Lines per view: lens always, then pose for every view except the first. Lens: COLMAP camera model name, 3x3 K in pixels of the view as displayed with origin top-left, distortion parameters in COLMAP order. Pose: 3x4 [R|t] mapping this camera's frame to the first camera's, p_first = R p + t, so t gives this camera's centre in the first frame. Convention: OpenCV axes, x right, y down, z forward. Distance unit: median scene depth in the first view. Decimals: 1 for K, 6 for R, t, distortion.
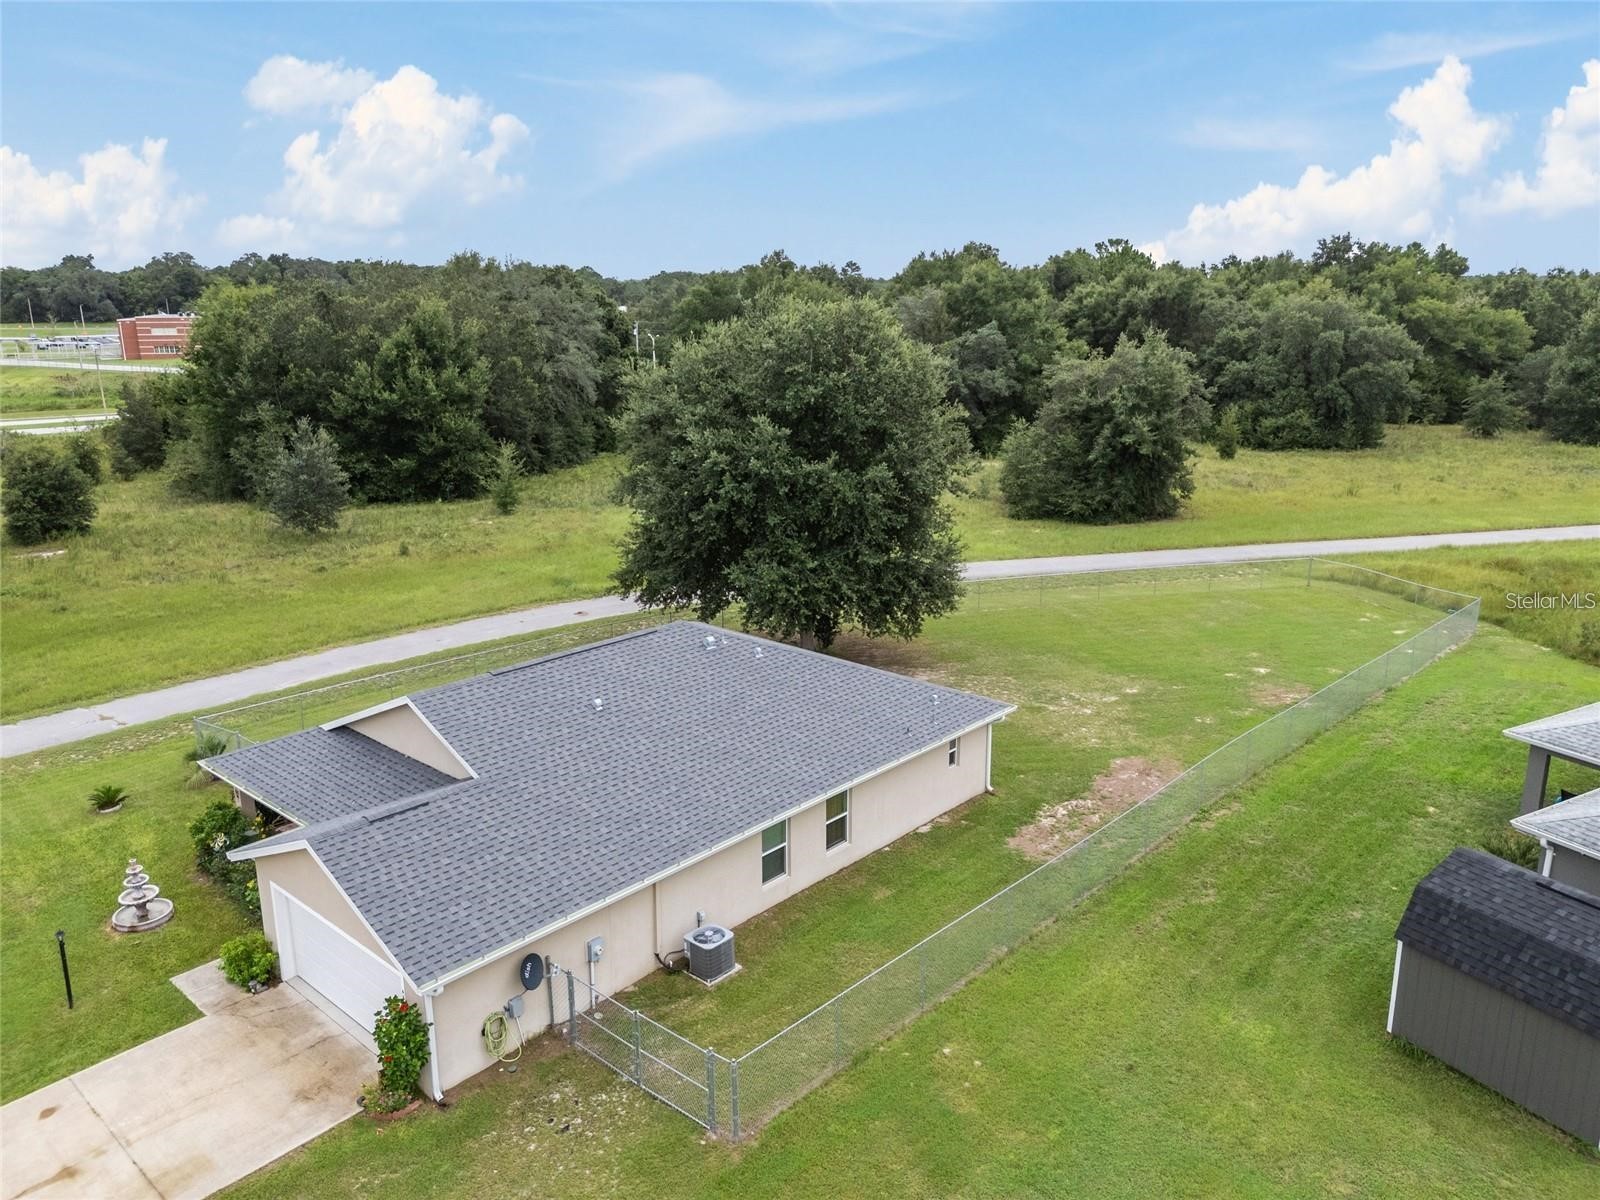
lens RADIAL K [[1174.8, 0, 800.0], [0, 1174.8, 600.0], [0, 0, 1]] dist [0.075657, -0.074866]
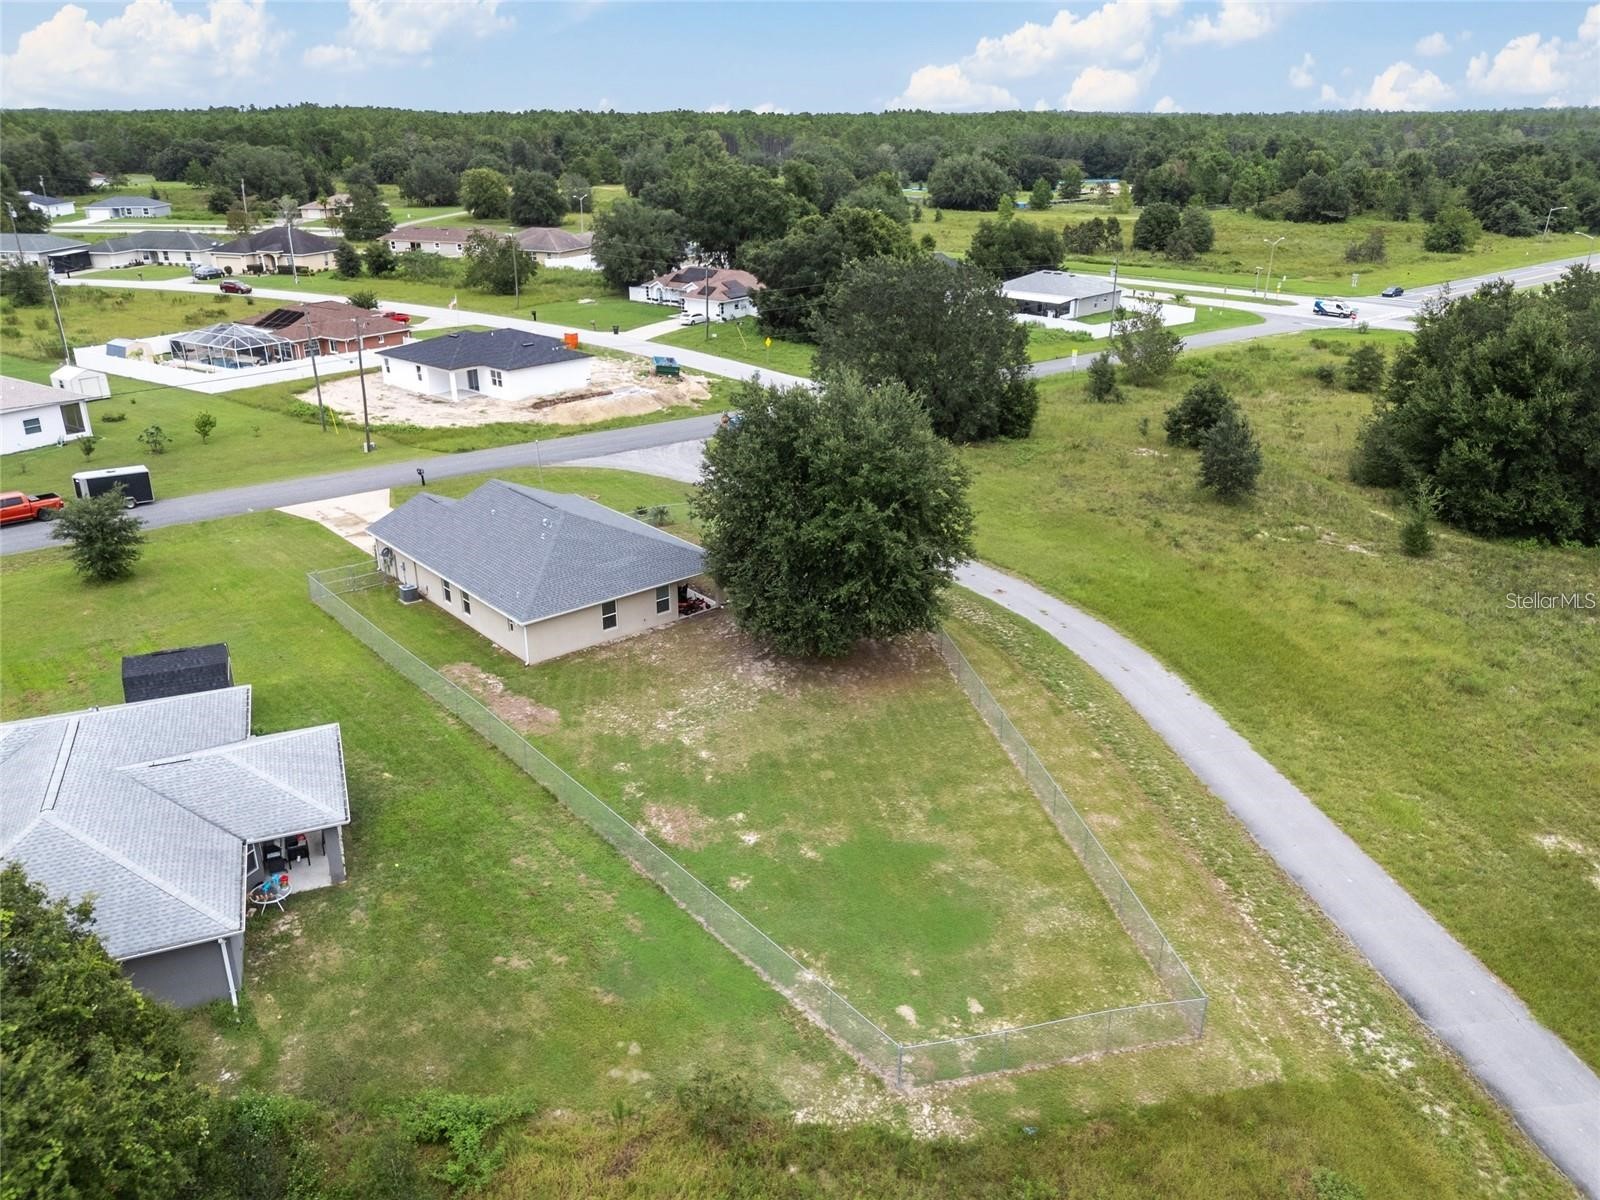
lens RADIAL K [[1173.0, 0, 800.0], [0, 1173.0, 600.0], [0, 0, 1]] dist [0.096392, -0.115903]
pose [[-0.116450, 0.377680, -0.918585, 1.212711], [-0.255532, 0.882349, 0.395175, -0.515995], [0.959762, 0.280746, -0.006240, 0.991655]]
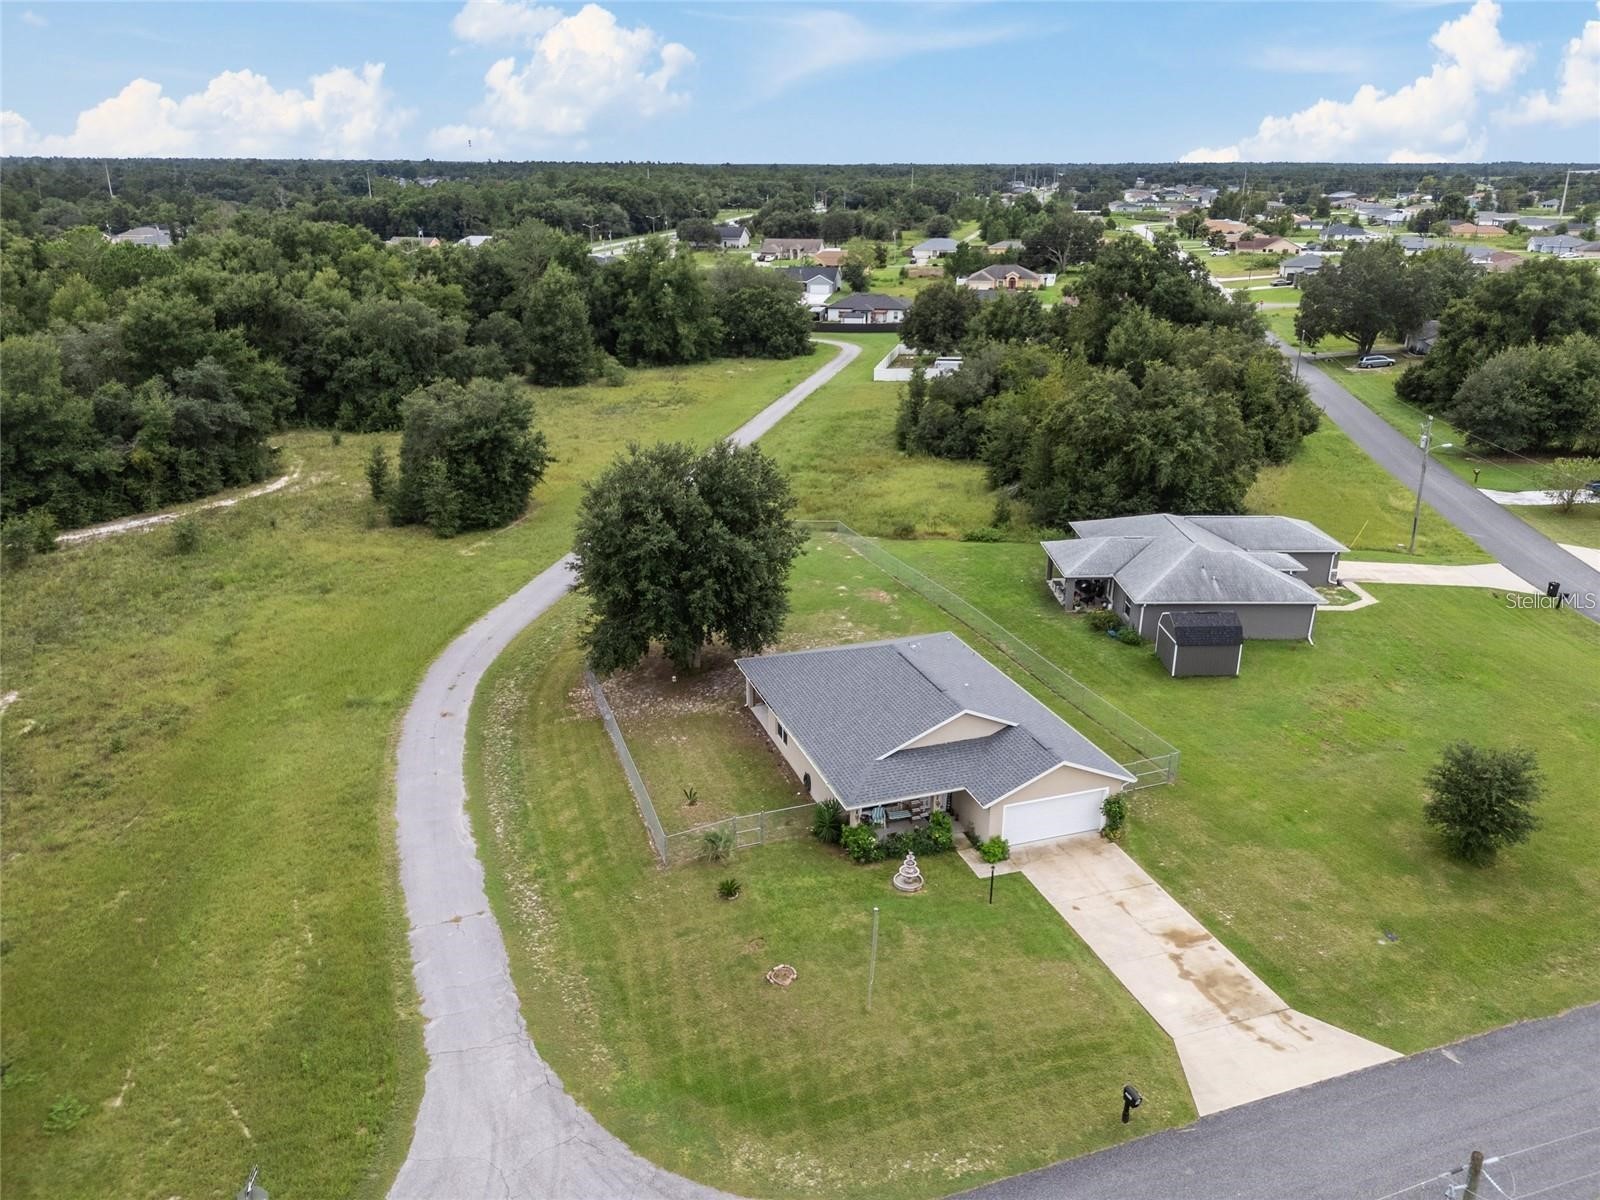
lens RADIAL K [[1174.8, 0, 800.0], [0, 1174.8, 600.0], [0, 0, 1]] dist [0.075657, -0.074866]
pose [[0.477993, -0.298577, 0.826059, -1.173038], [0.219511, 0.951217, 0.216797, -0.337593], [-0.850493, 0.077702, 0.520216, 0.099568]]
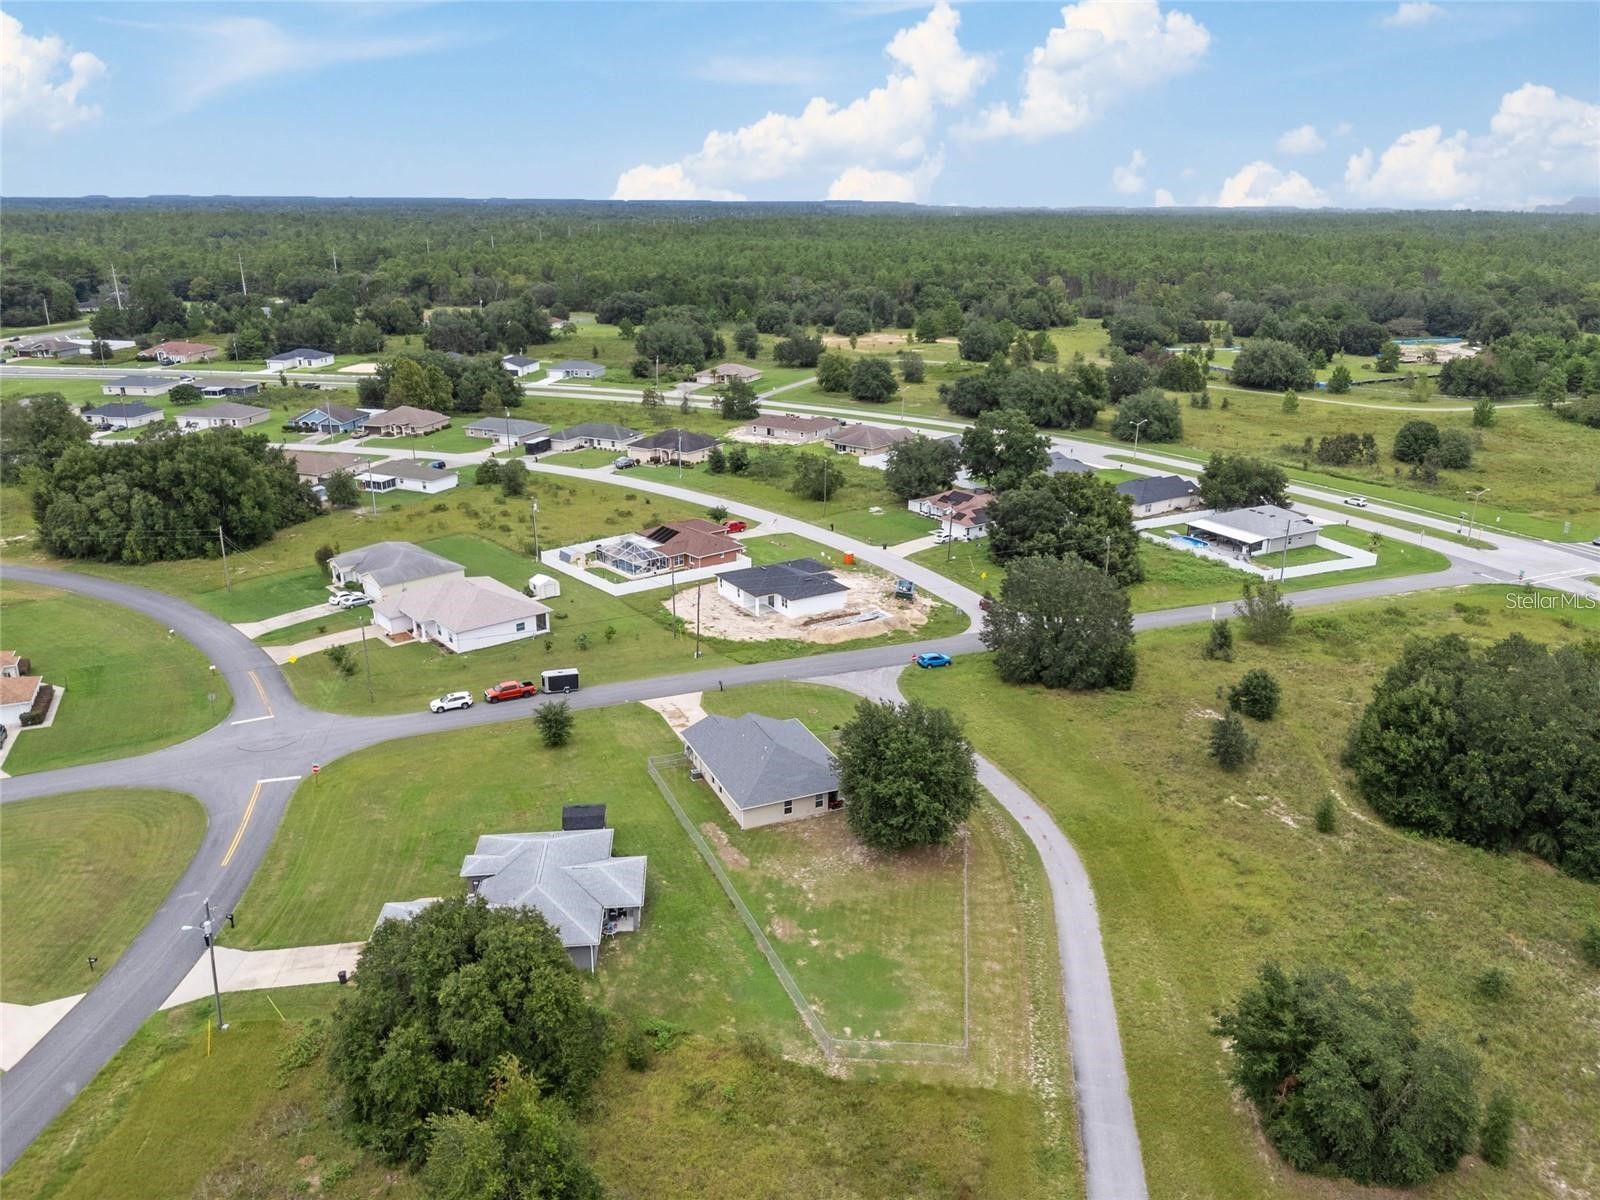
lens RADIAL K [[1173.0, 0, 800.0], [0, 1173.0, 600.0], [0, 0, 1]] dist [0.096392, -0.115903]
pose [[-0.409976, 0.296340, -0.862614, 2.032245], [-0.234044, 0.879903, 0.413514, -1.339728], [0.881557, 0.371420, -0.291382, 1.364187]]
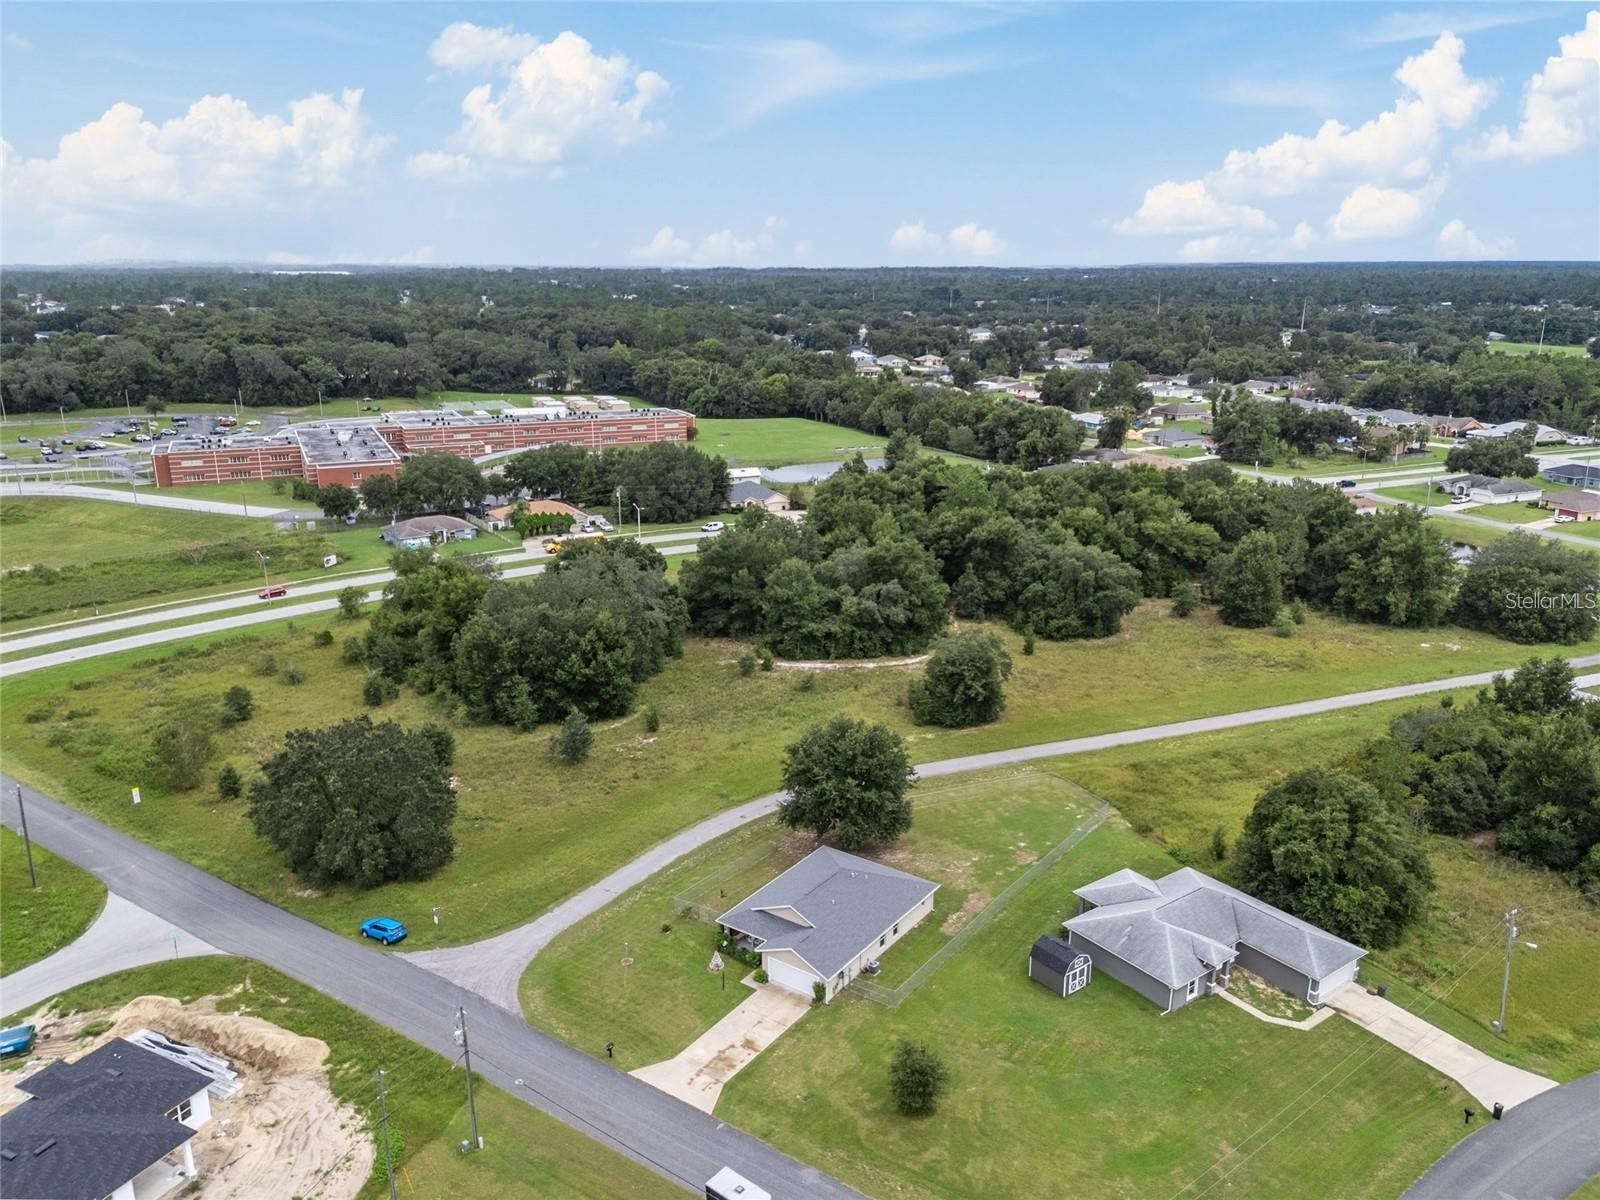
lens RADIAL K [[1189.1, 0, 794.1], [0, 1189.1, 579.1], [0, 0, 1]] dist [0.113205, -0.169893]
pose [[0.993356, -0.026945, 0.111884, -0.412206], [0.026829, 0.999637, 0.002544, -0.562702], [-0.111912, 0.000475, 0.993718, -1.641214]]
